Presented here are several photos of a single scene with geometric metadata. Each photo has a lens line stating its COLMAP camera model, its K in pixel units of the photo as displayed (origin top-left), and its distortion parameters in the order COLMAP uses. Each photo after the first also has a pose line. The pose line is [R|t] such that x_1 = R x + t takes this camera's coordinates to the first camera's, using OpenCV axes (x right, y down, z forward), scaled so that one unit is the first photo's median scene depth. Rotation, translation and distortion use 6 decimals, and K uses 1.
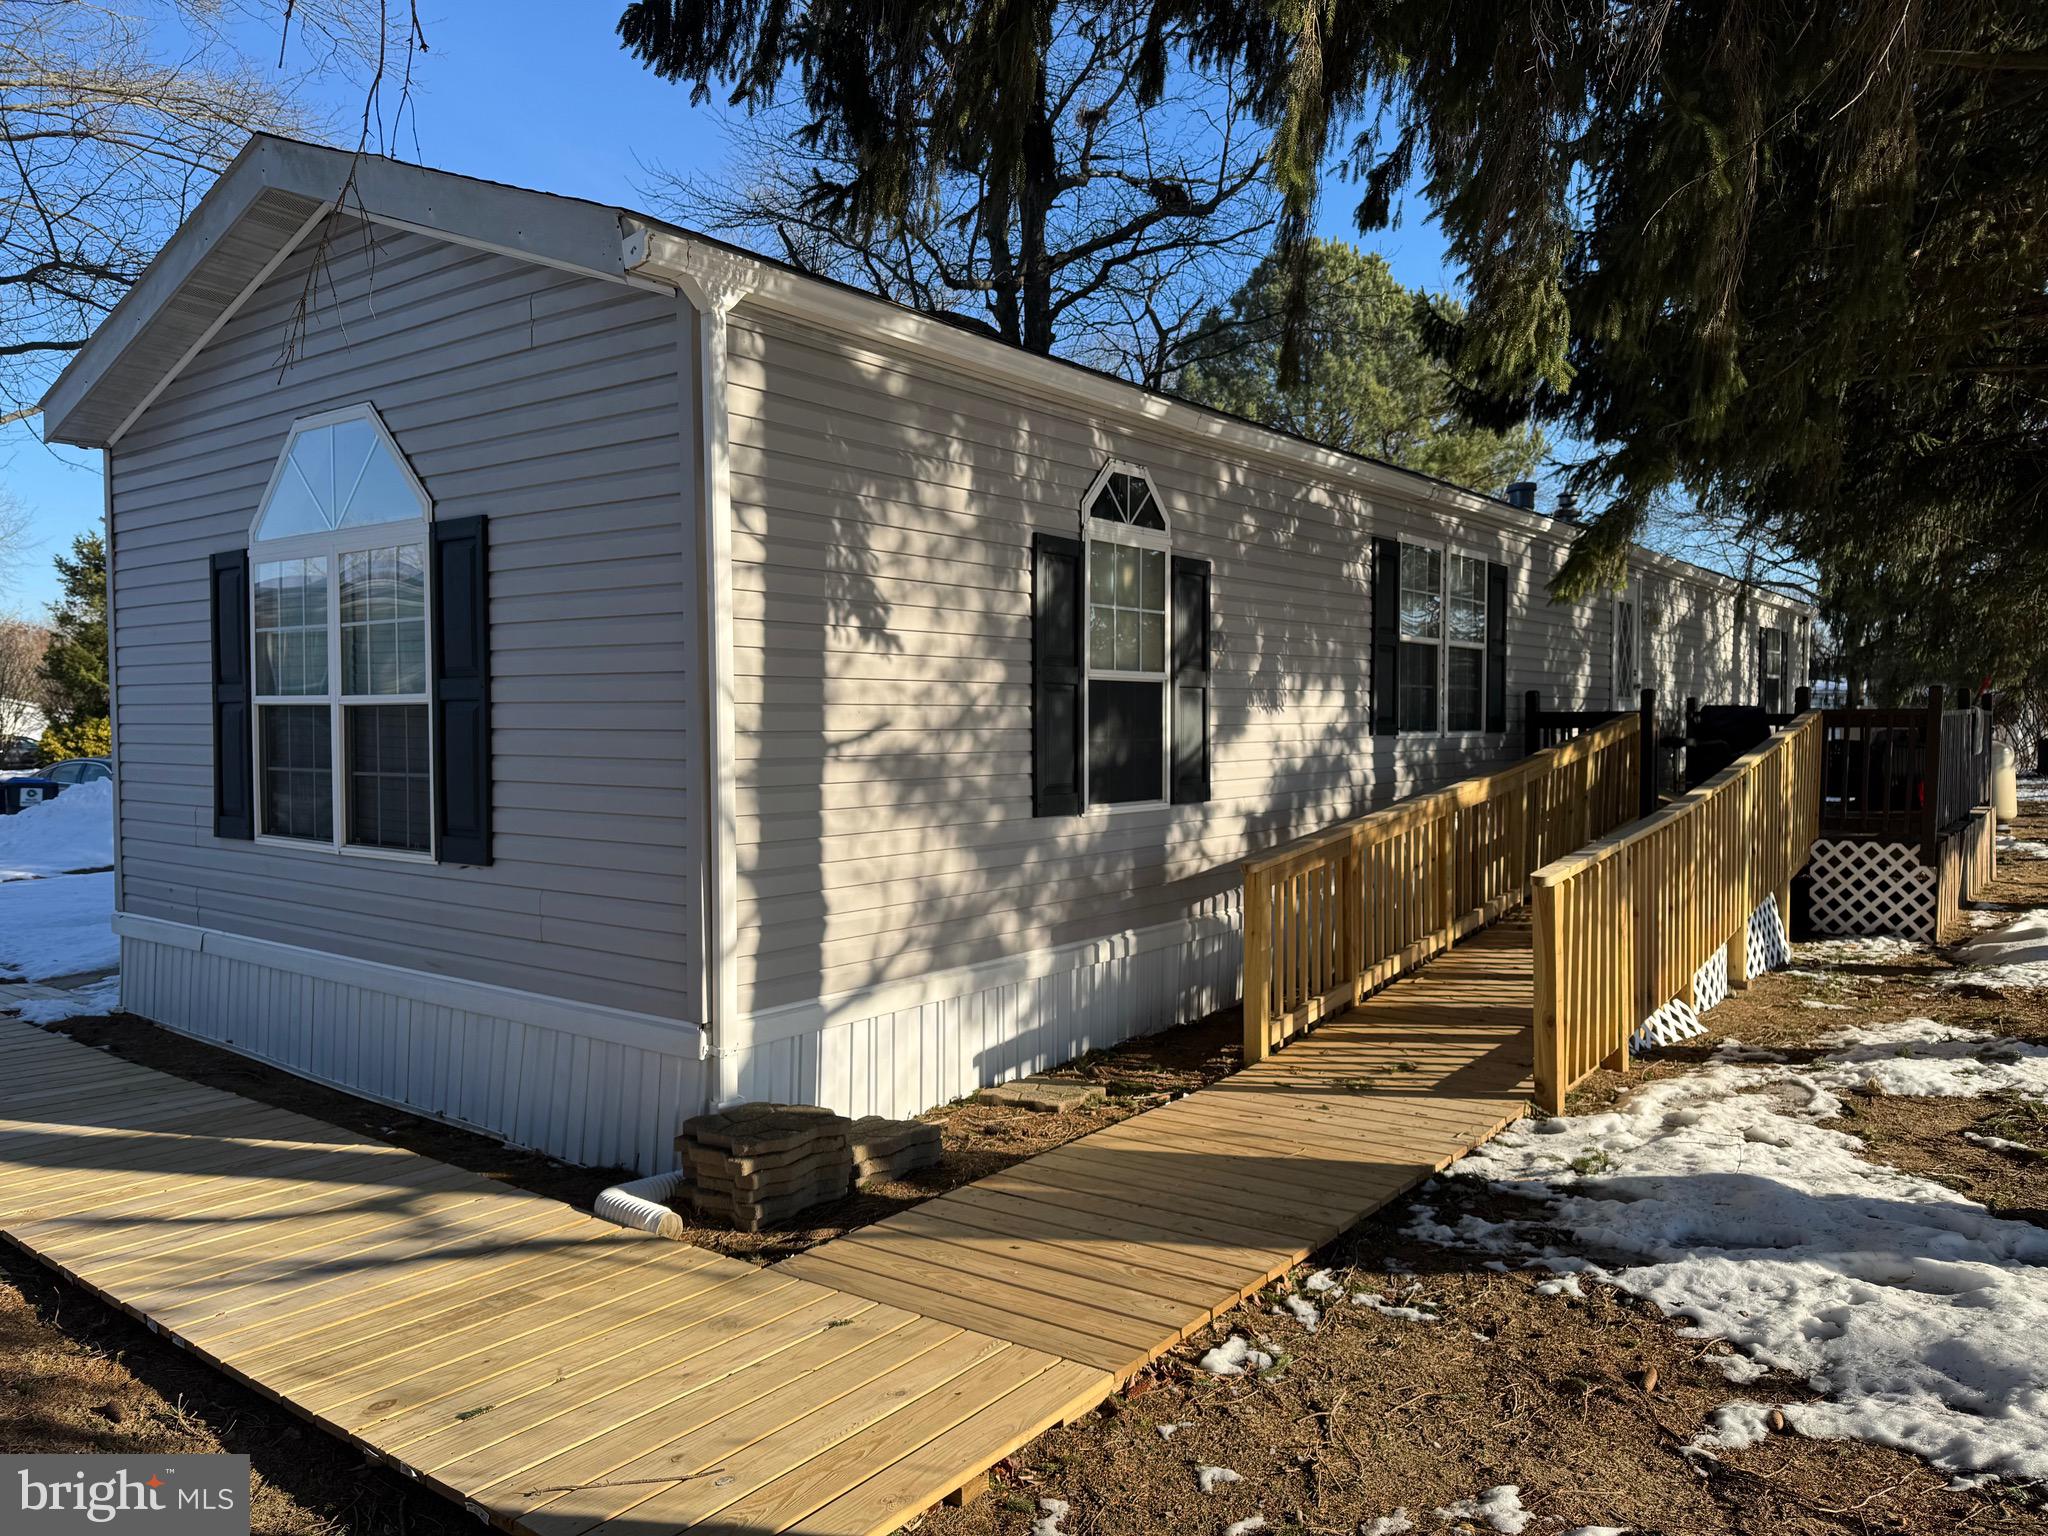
lens RADIAL K [[1467.7, 0, 1032.8], [0, 1467.7, 773.5], [0, 0, 1]] dist [-0.001784, 0.002569]
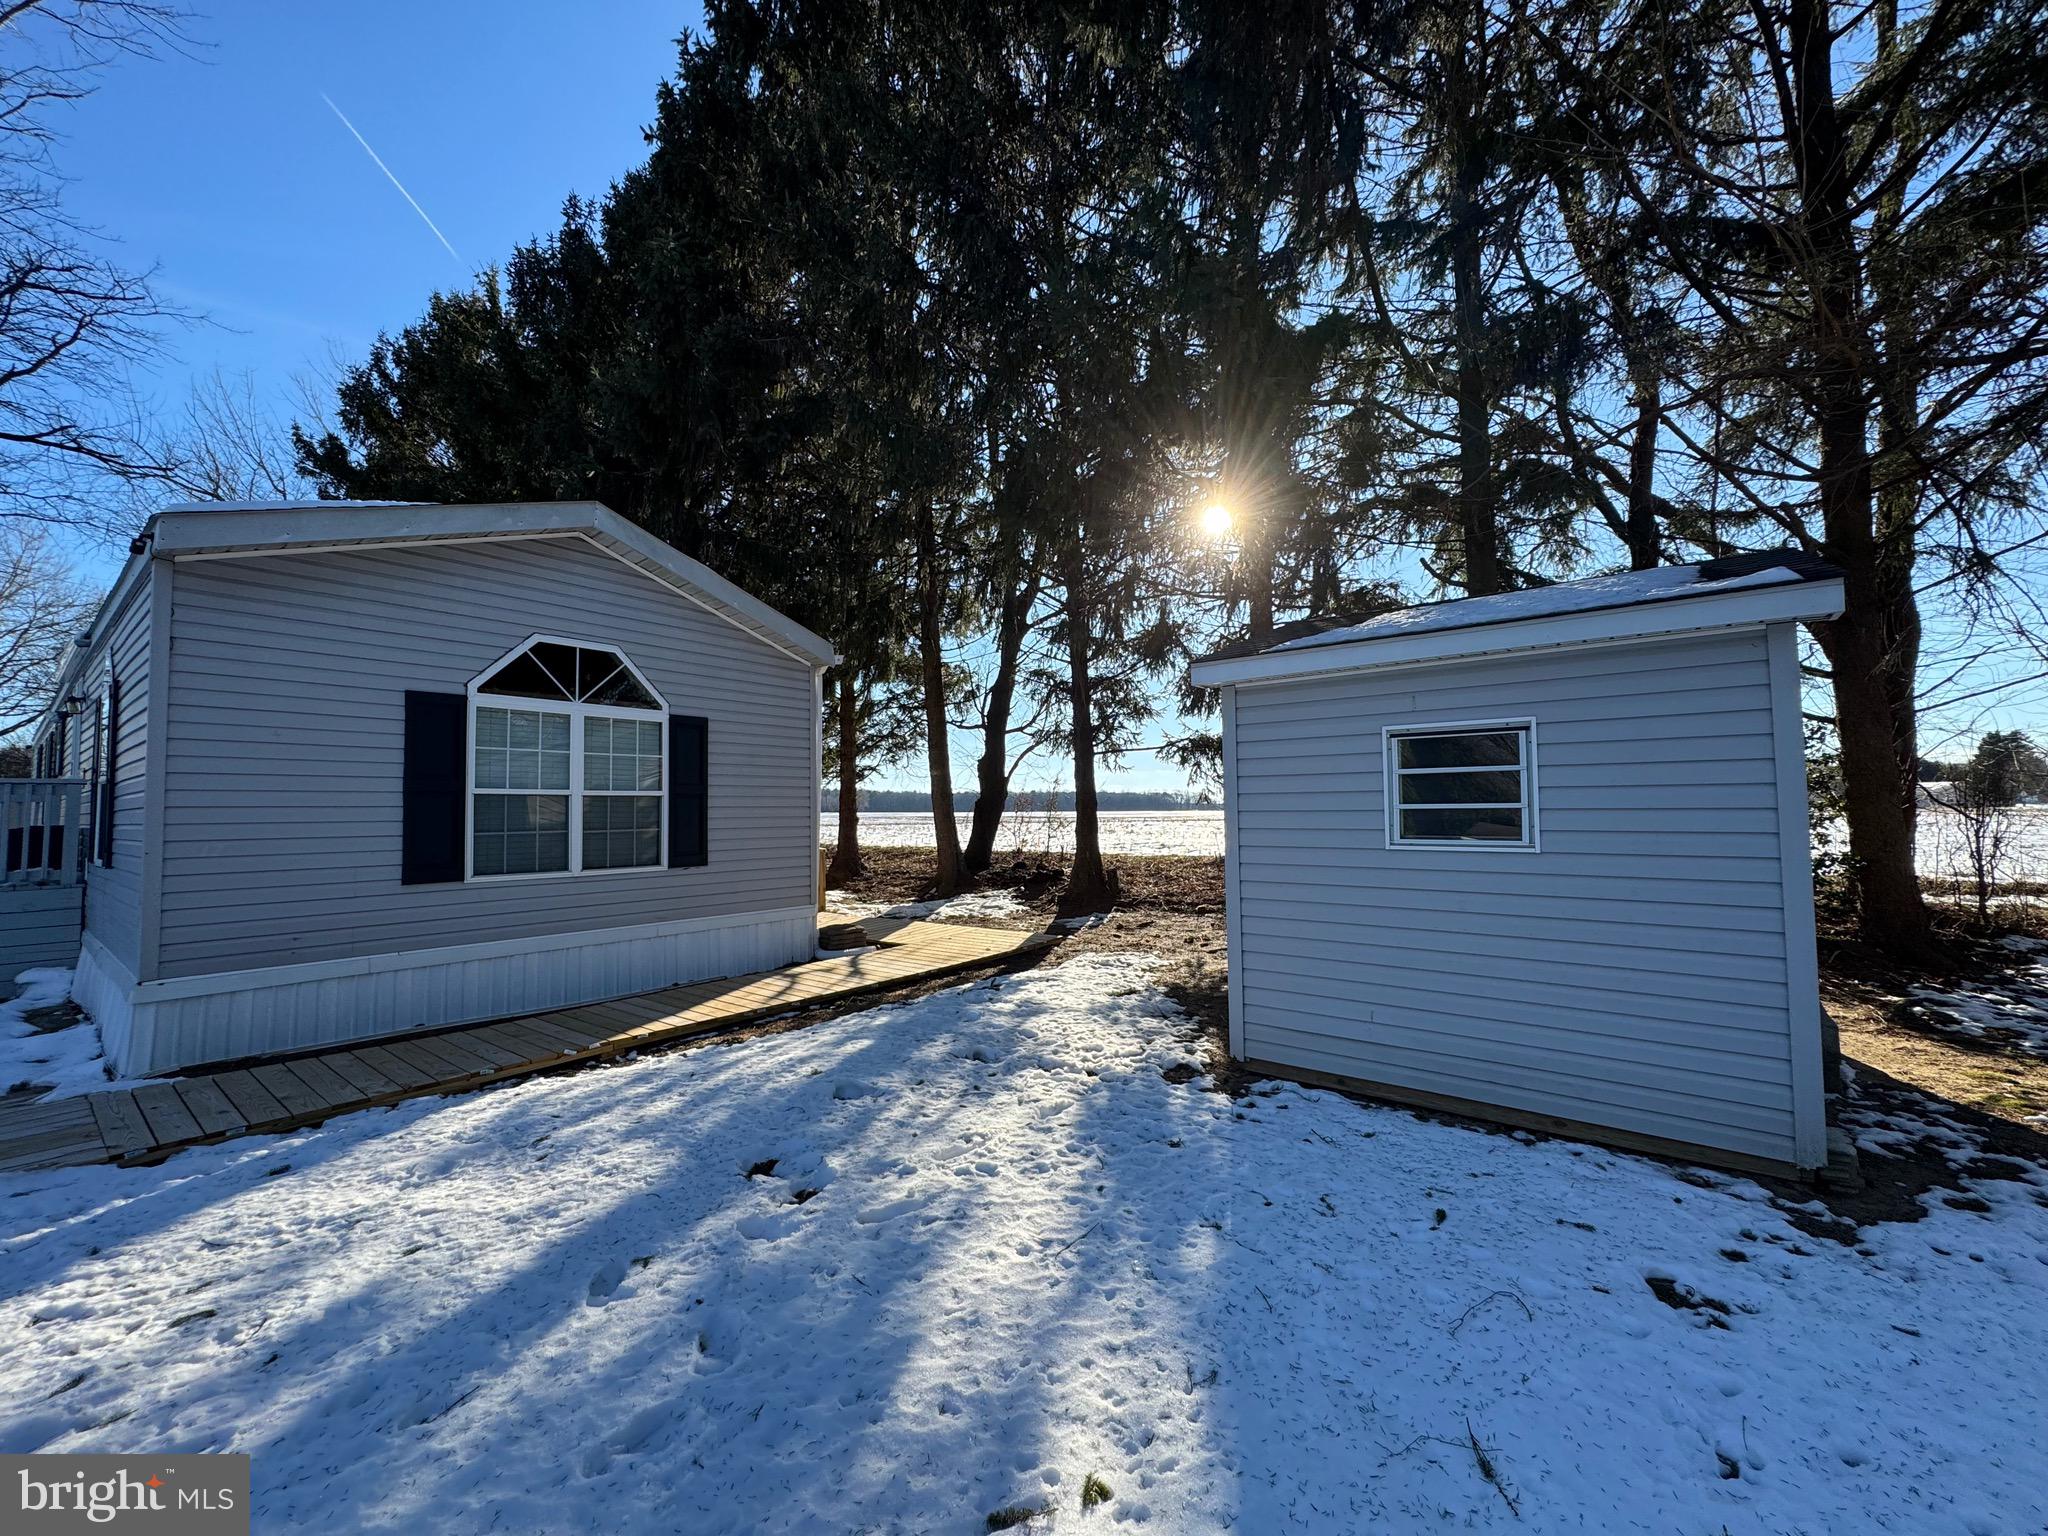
lens RADIAL K [[817.9, 0, 1025.4], [0, 817.9, 774.1], [0, 0, 1]] dist [-0.000553, 0.000571]
pose [[0.020052, 0.045781, 0.998750, -1.403733], [0.049049, 0.997703, -0.046718, 0.002576], [-0.998595, 0.049924, 0.017761, 0.387023]]
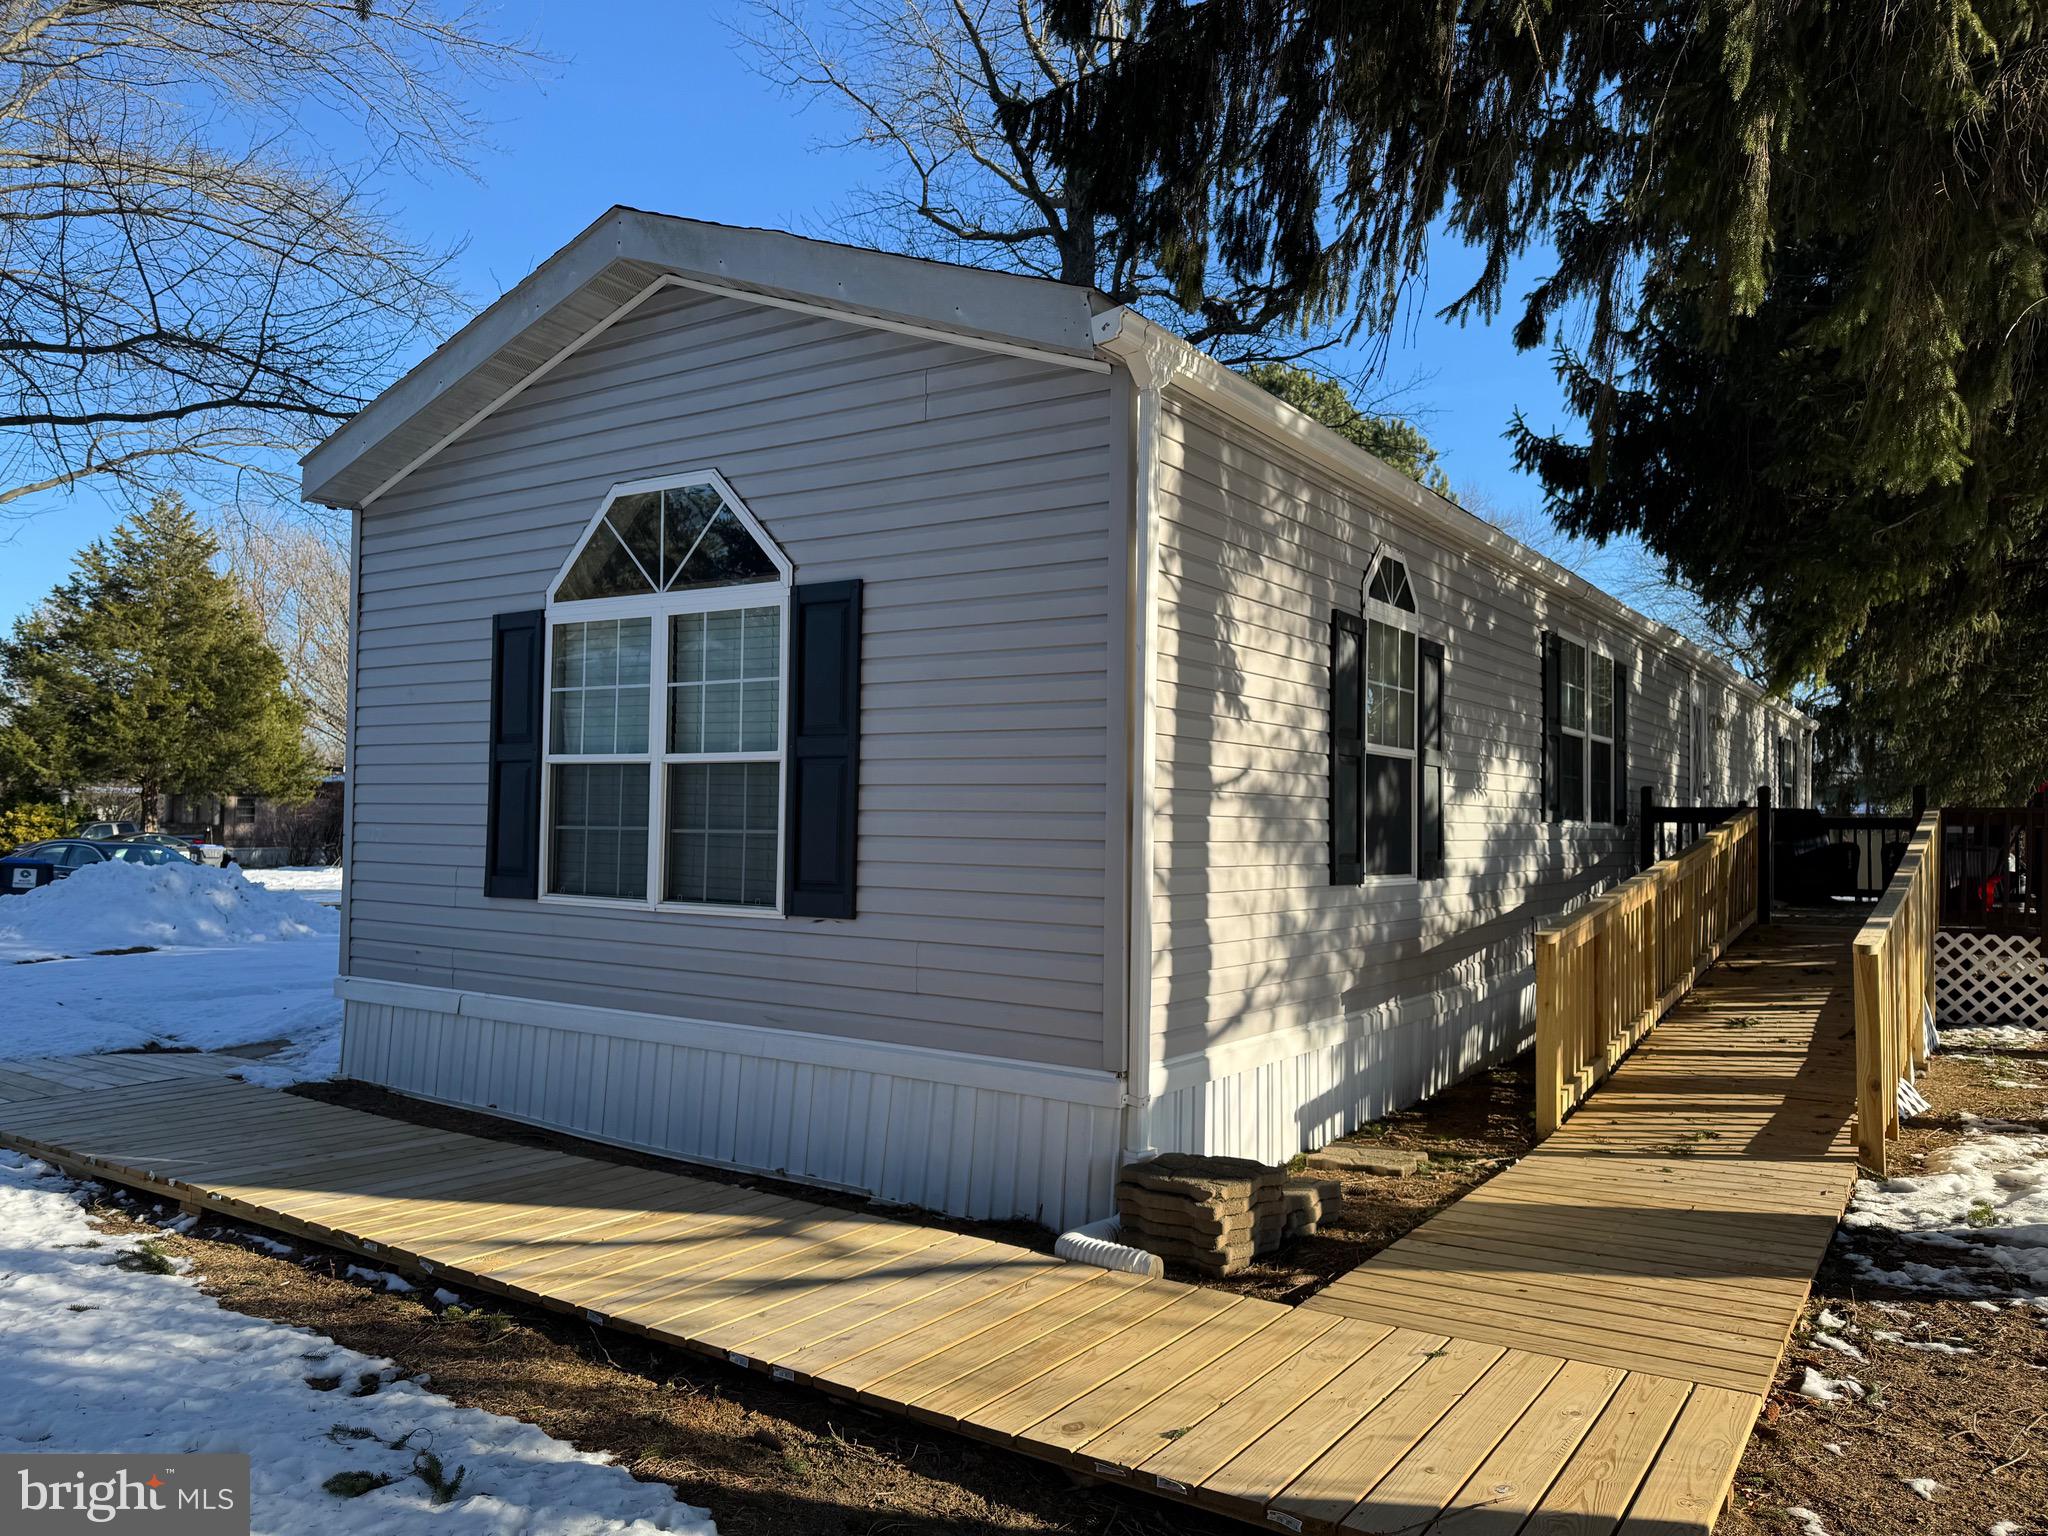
lens RADIAL K [[1445.4, 0, 1020.7], [0, 1445.4, 775.7], [0, 0, 1]] dist [0.099561, -0.131164]
pose [[0.998269, 0.018185, 0.055933, -0.262513], [-0.014124, 0.997292, -0.072172, 0.028930], [-0.057094, 0.071257, 0.995823, -0.012579]]
